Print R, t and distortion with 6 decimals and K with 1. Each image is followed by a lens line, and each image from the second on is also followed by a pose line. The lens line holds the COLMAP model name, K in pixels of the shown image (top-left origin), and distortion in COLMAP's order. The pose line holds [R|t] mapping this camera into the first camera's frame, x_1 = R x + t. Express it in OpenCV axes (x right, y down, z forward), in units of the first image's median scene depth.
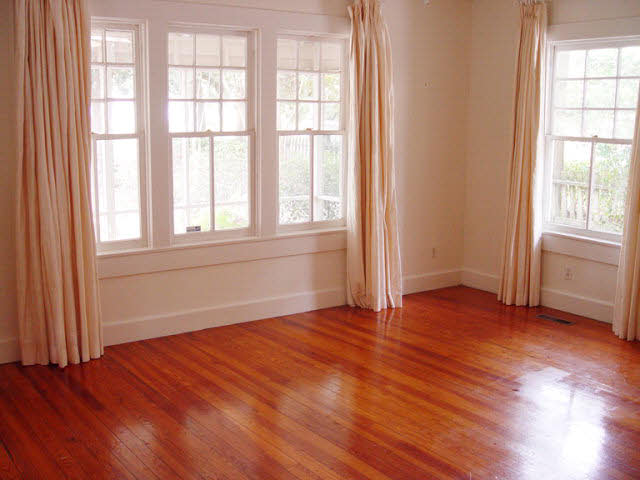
lens RADIAL K [[732.3, 0, 320.0], [0, 732.3, 240.0], [0, 0, 1]] dist [-0.204269, 0.288121]
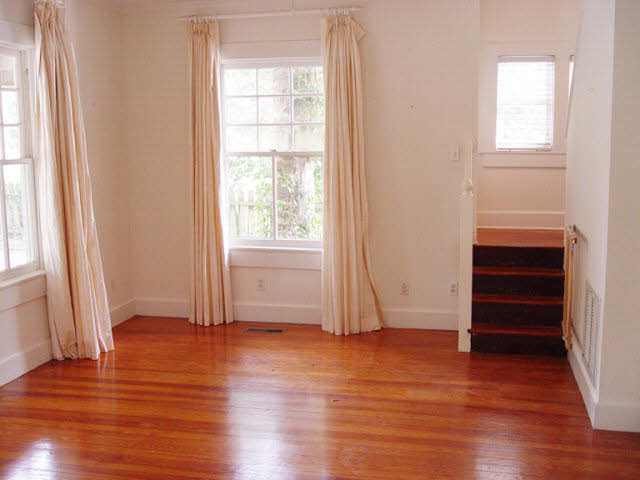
lens RADIAL K [[732.3, 0, 320.0], [0, 732.3, 240.0], [0, 0, 1]] dist [-0.204269, 0.288121]
pose [[0.743186, -0.113562, 0.659377, -0.275676], [0.137192, 0.990416, 0.015946, -0.021691], [-0.654869, 0.078611, 0.751643, 0.153216]]
